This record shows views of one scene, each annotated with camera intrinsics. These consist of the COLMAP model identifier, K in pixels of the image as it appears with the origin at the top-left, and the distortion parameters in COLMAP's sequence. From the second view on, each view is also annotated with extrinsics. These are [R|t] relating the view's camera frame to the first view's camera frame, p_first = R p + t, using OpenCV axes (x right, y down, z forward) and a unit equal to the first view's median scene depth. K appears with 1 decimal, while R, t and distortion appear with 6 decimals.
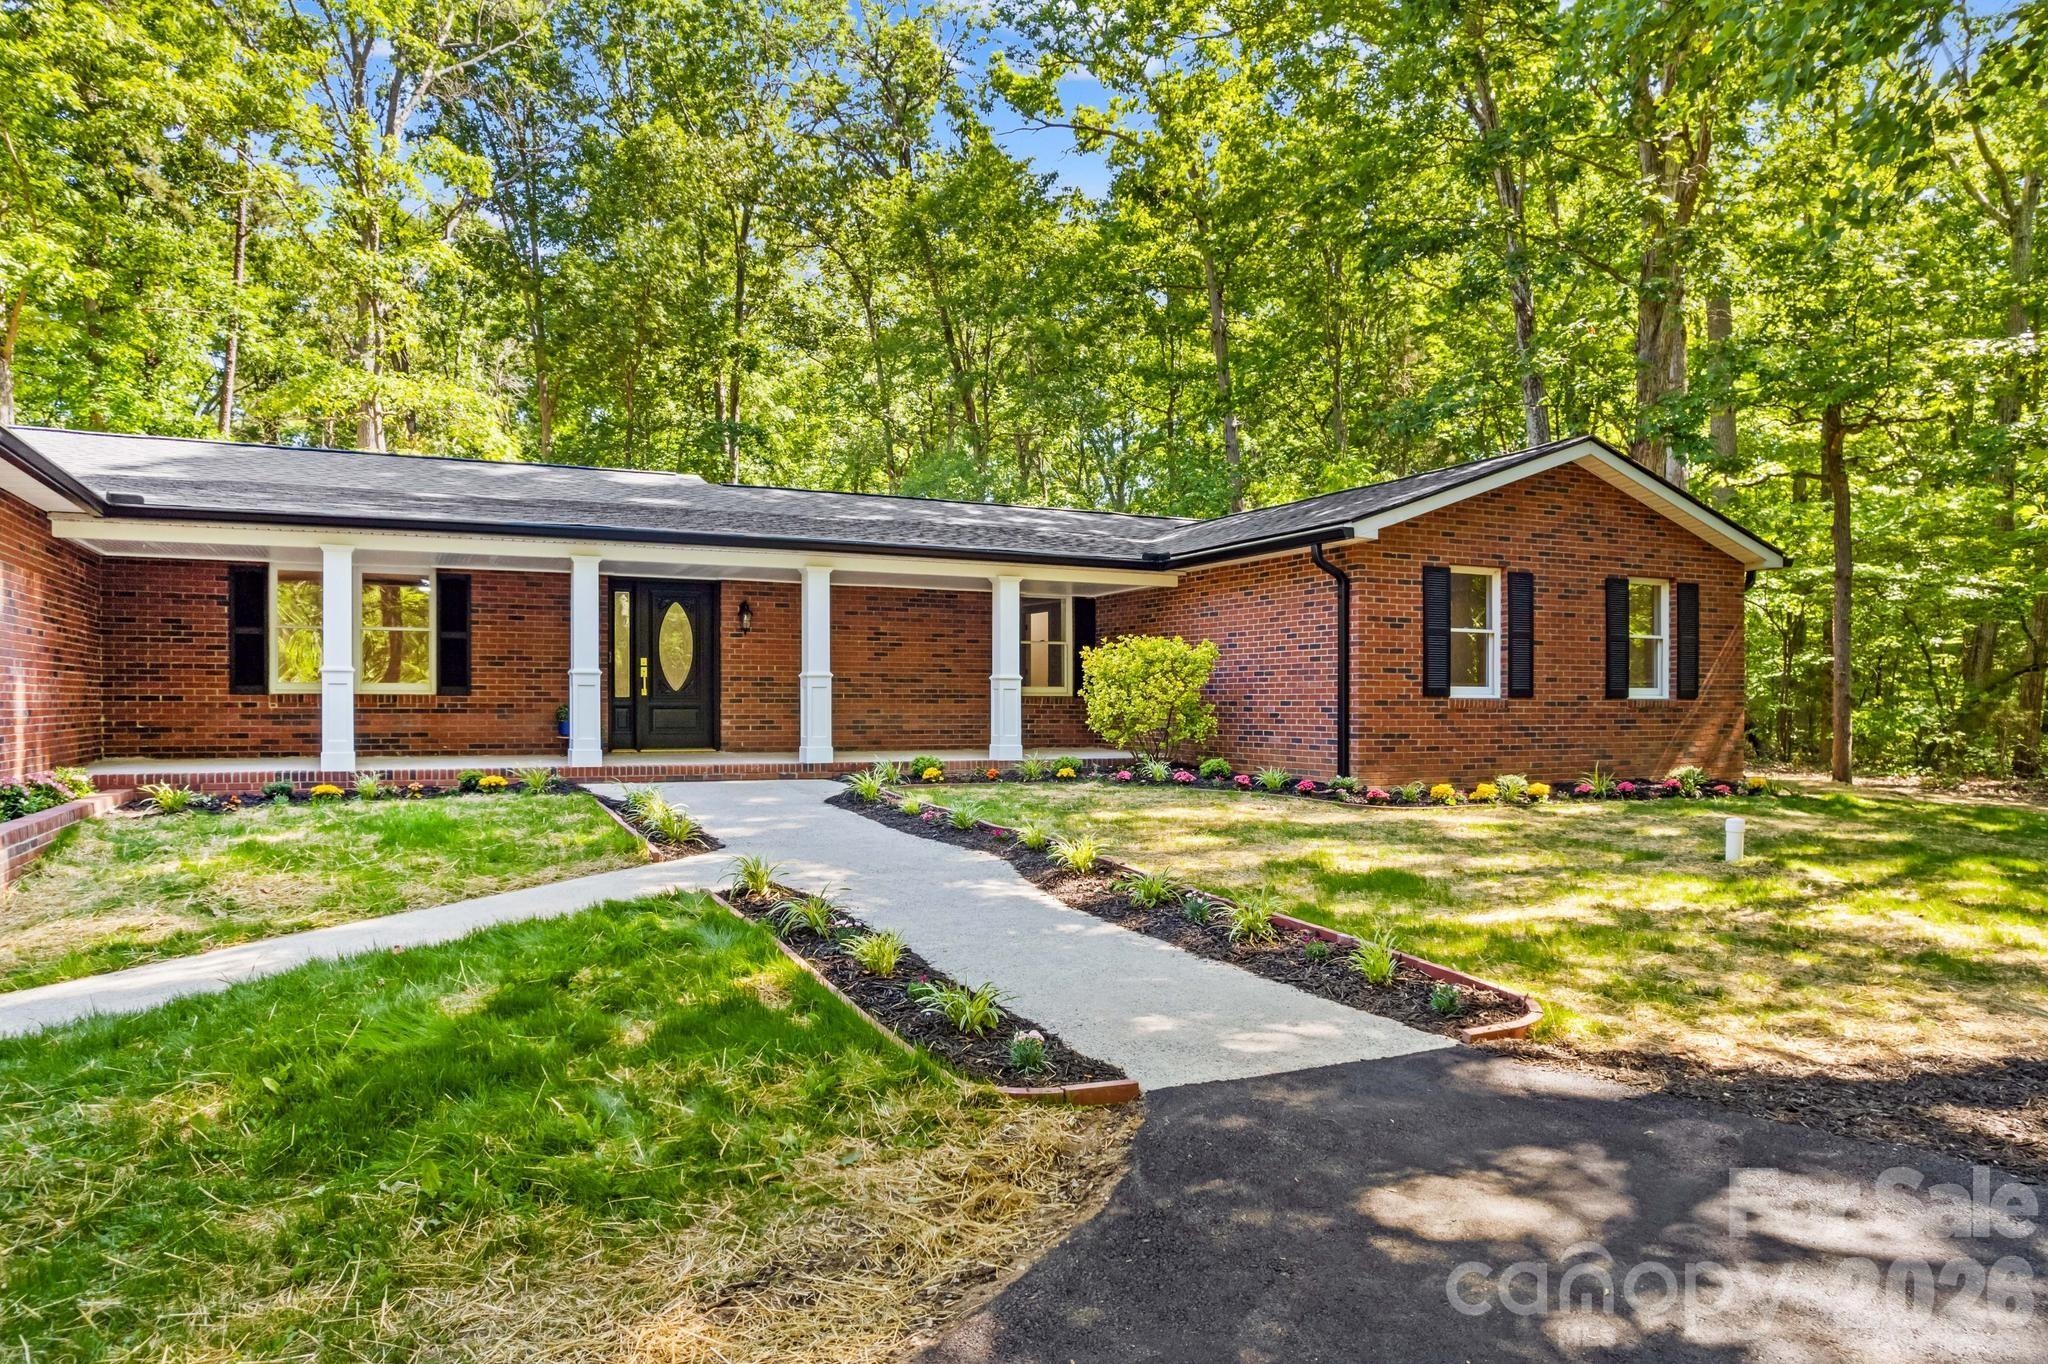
lens RADIAL K [[1369.4, 0, 1024.0], [0, 1369.4, 682.0], [0, 0, 1]] dist [-0.007192, -0.002757]
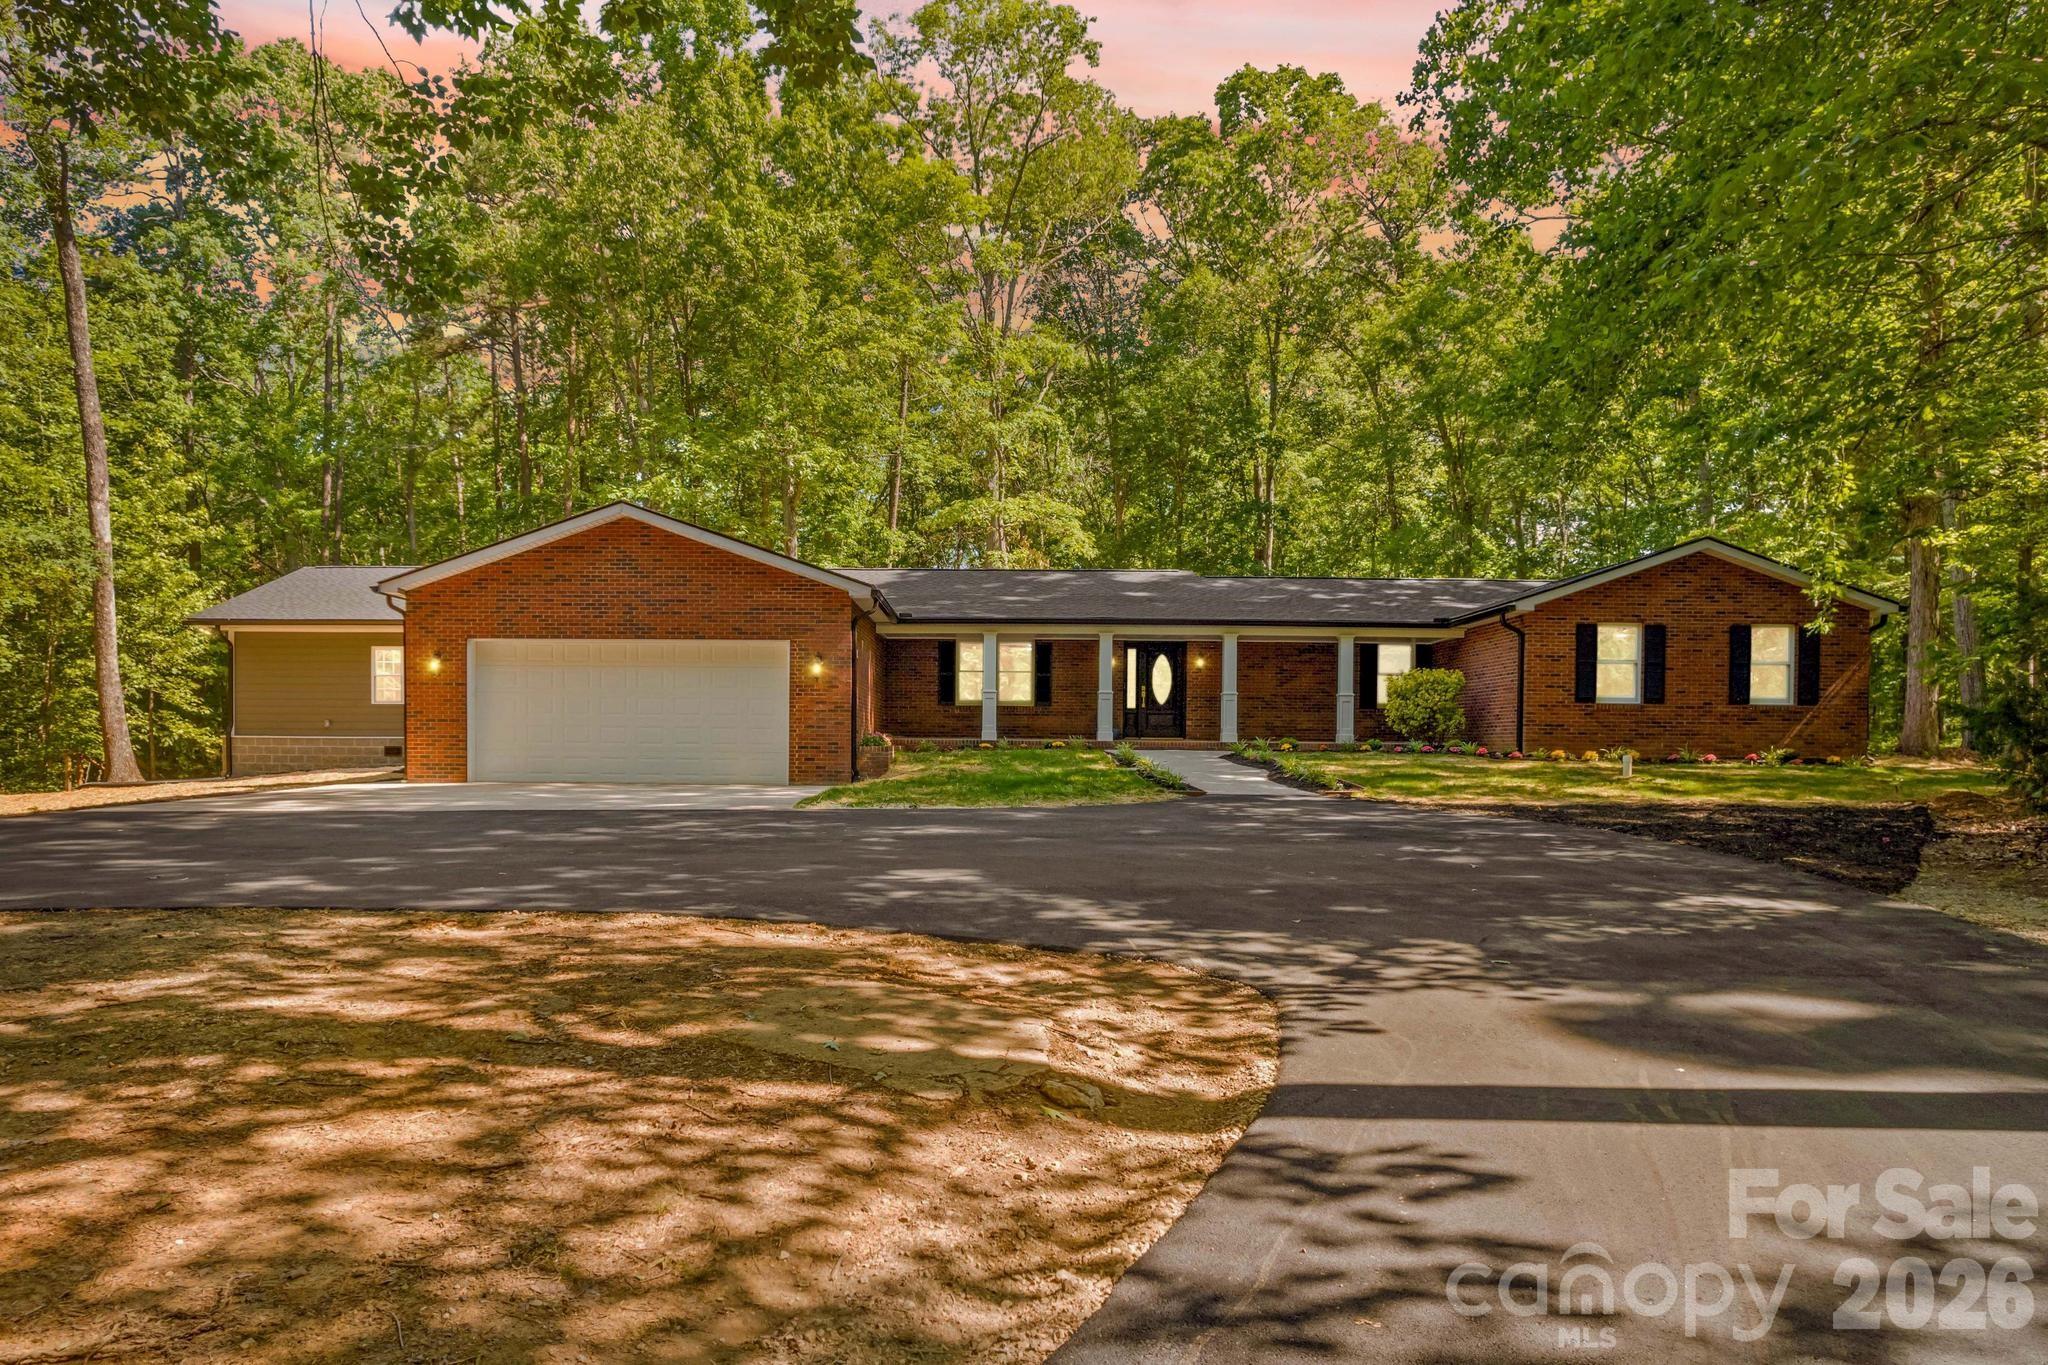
lens RADIAL K [[1369.4, 0, 1024.0], [0, 1369.4, 682.5], [0, 0, 1]] dist [-0.007192, -0.002757]
pose [[0.912719, -0.012881, -0.408384, 0.329085], [0.000946, 0.999567, -0.029415, 0.031794], [0.408586, 0.026461, 0.912336, -0.732796]]
